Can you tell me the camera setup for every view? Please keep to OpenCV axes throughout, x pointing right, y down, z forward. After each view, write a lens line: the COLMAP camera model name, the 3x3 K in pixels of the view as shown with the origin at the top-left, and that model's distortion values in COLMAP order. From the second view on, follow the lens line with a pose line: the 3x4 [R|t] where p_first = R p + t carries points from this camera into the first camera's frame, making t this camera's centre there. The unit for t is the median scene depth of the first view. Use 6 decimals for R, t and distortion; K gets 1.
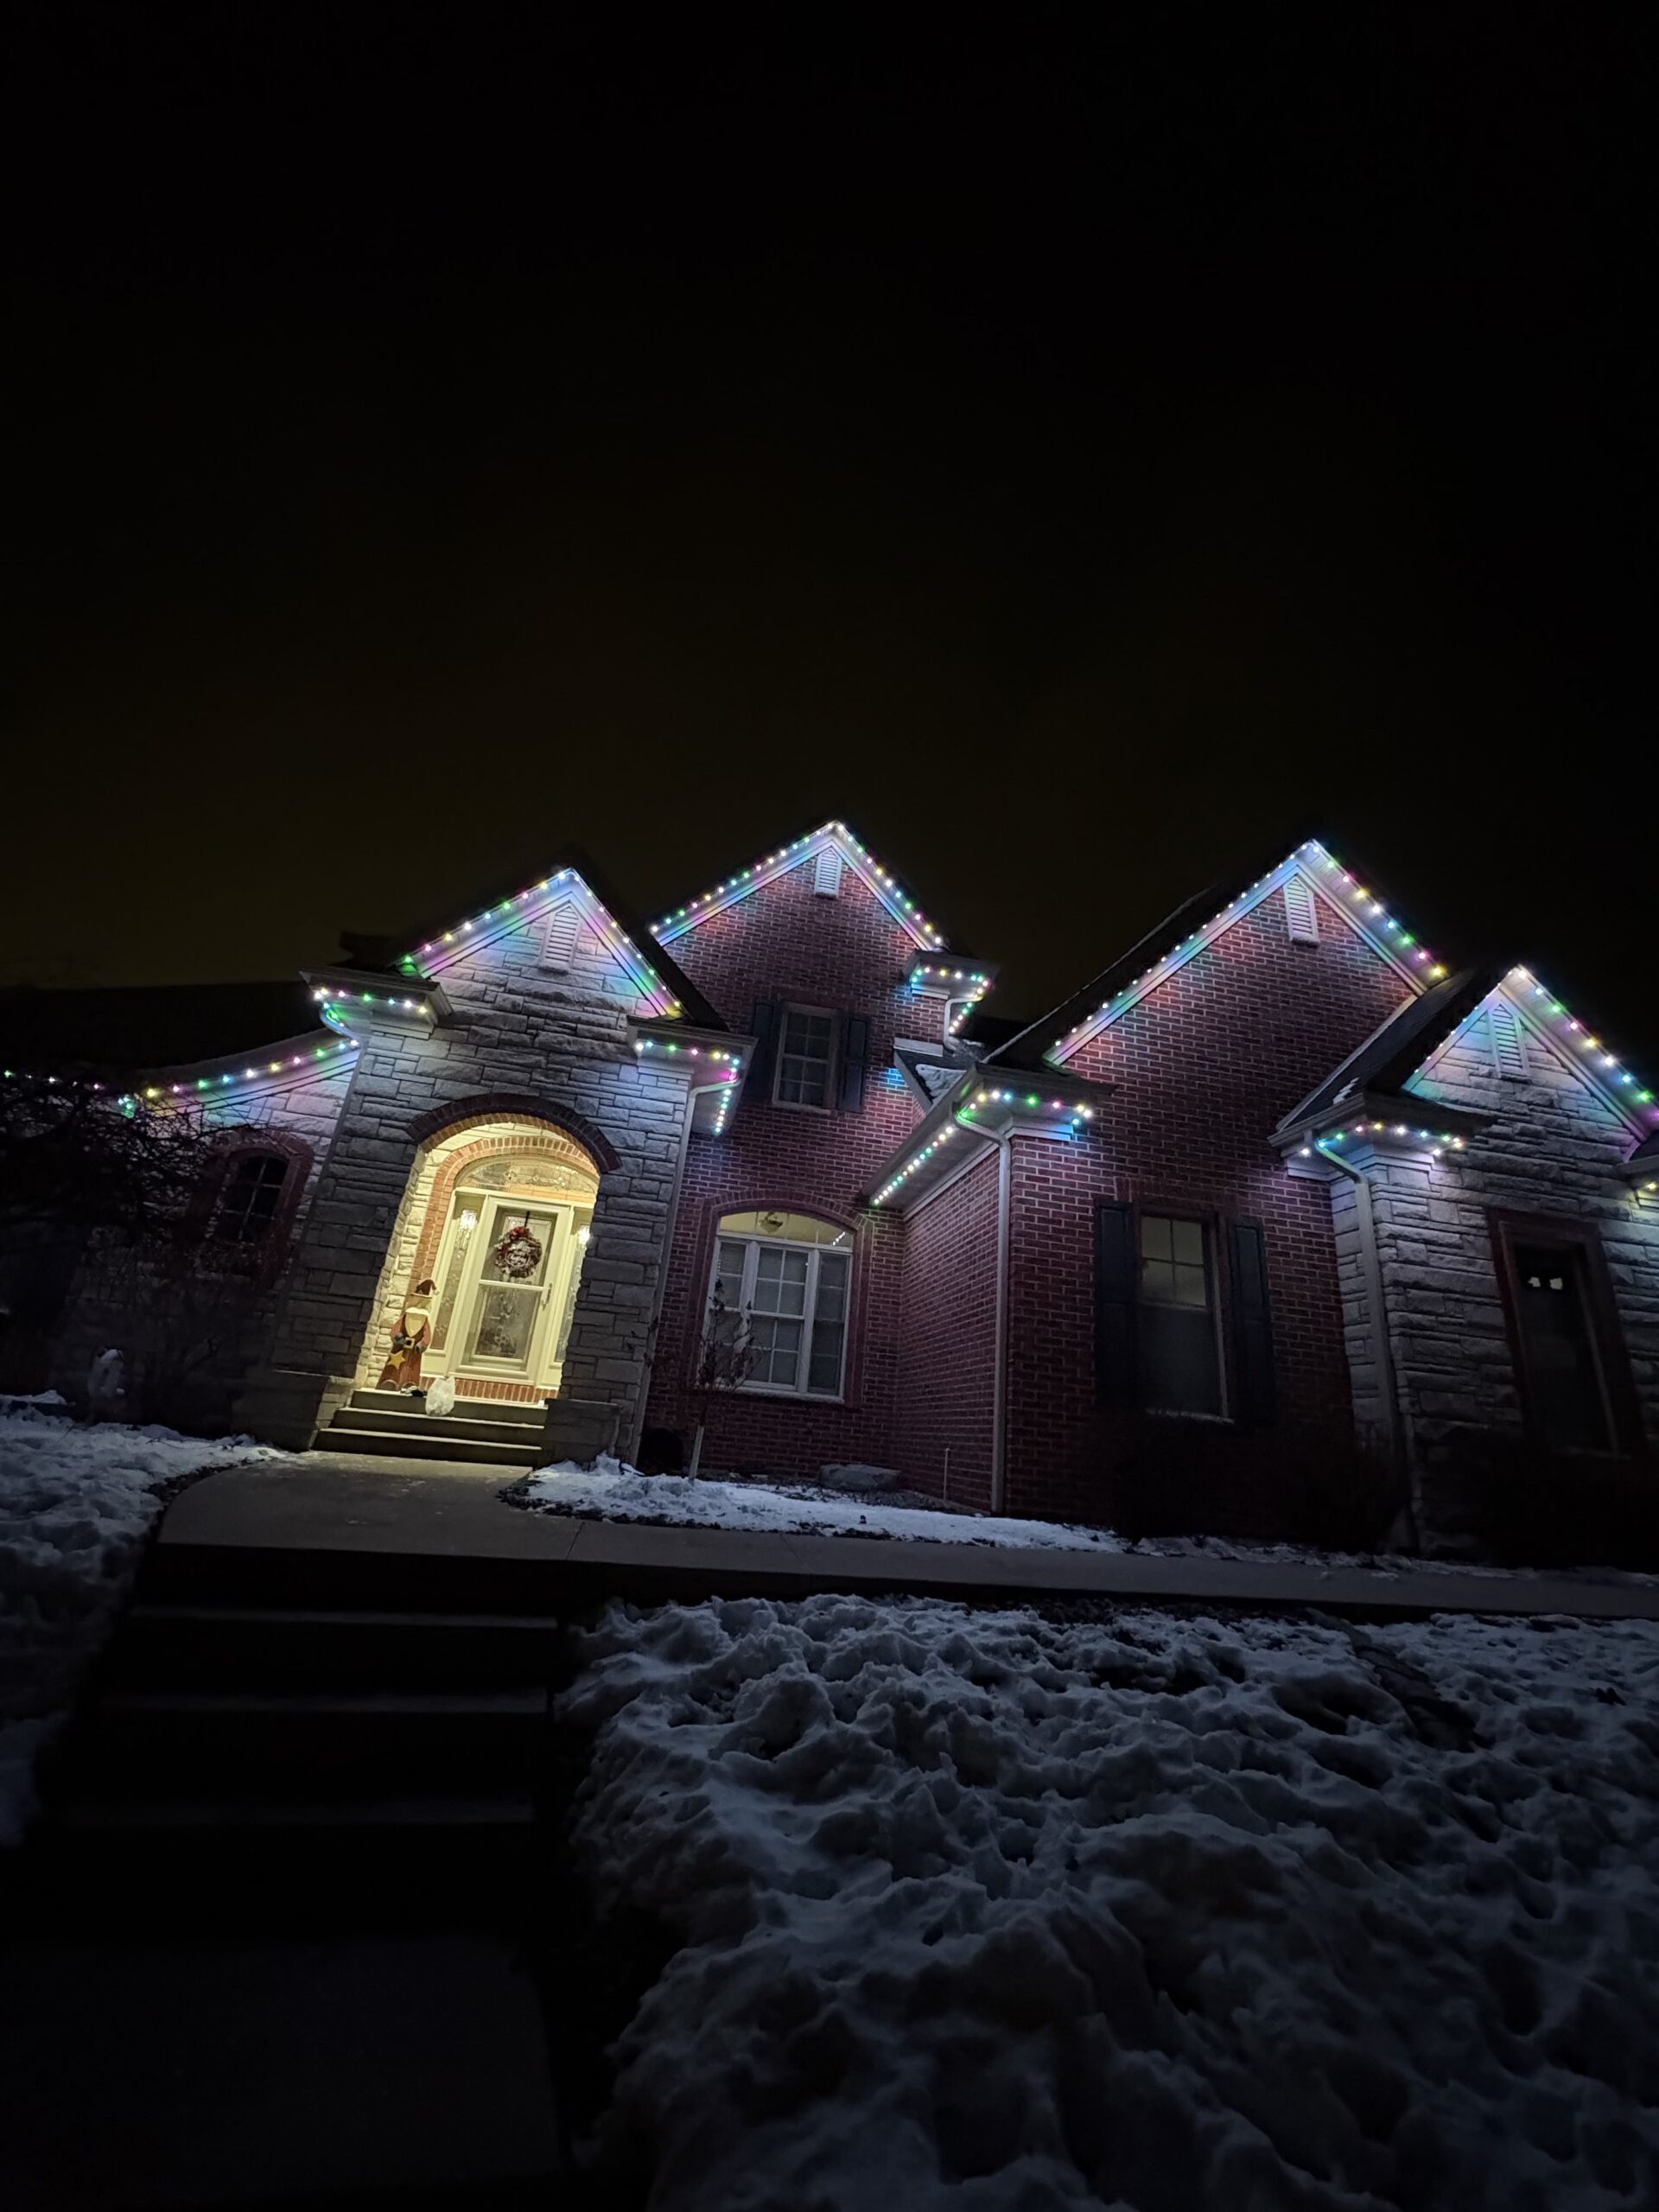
lens RADIAL K [[885.9, 0, 838.3], [0, 885.9, 1102.9], [0, 0, 1]] dist [0.002147, 0.000700]
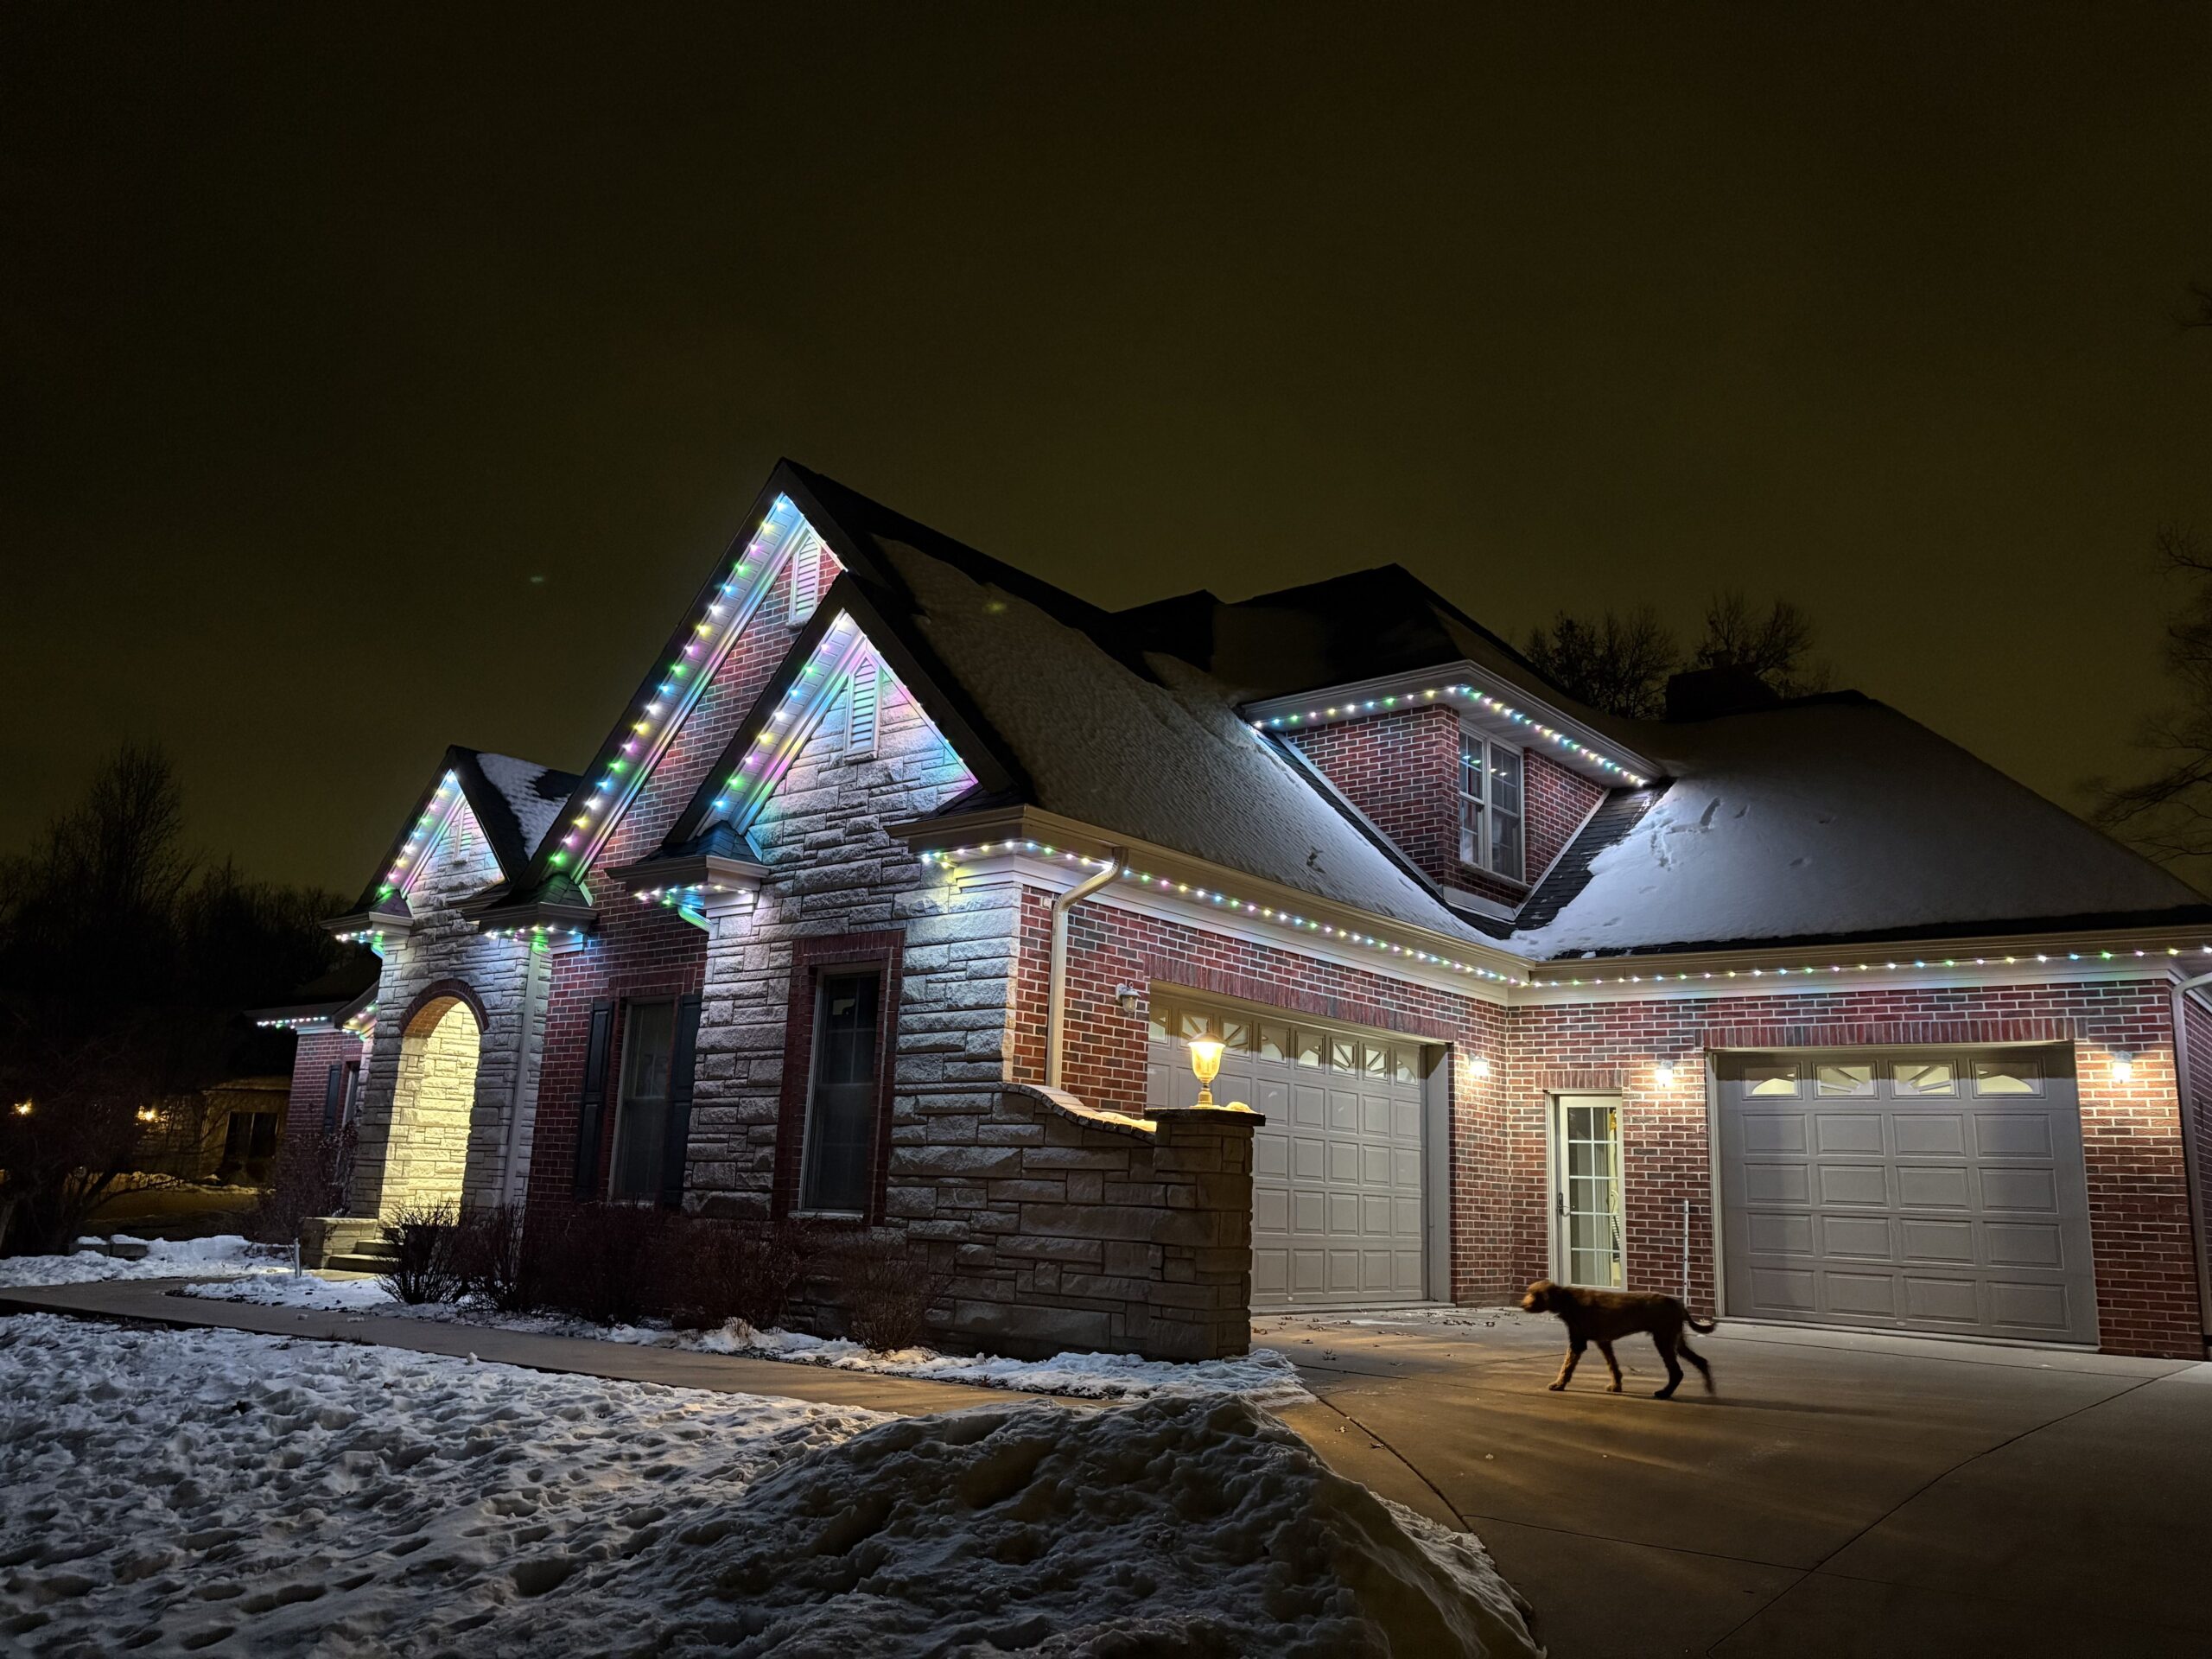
lens RADIAL K [[1676.4, 0, 1105.5], [0, 1676.4, 817.1], [0, 0, 1]] dist [0.058577, -0.031041]
pose [[0.634543, -0.233779, -0.736684, 1.962474], [0.298324, 0.953376, -0.045582, 0.153671], [0.712992, -0.190847, 0.674699, 0.135934]]
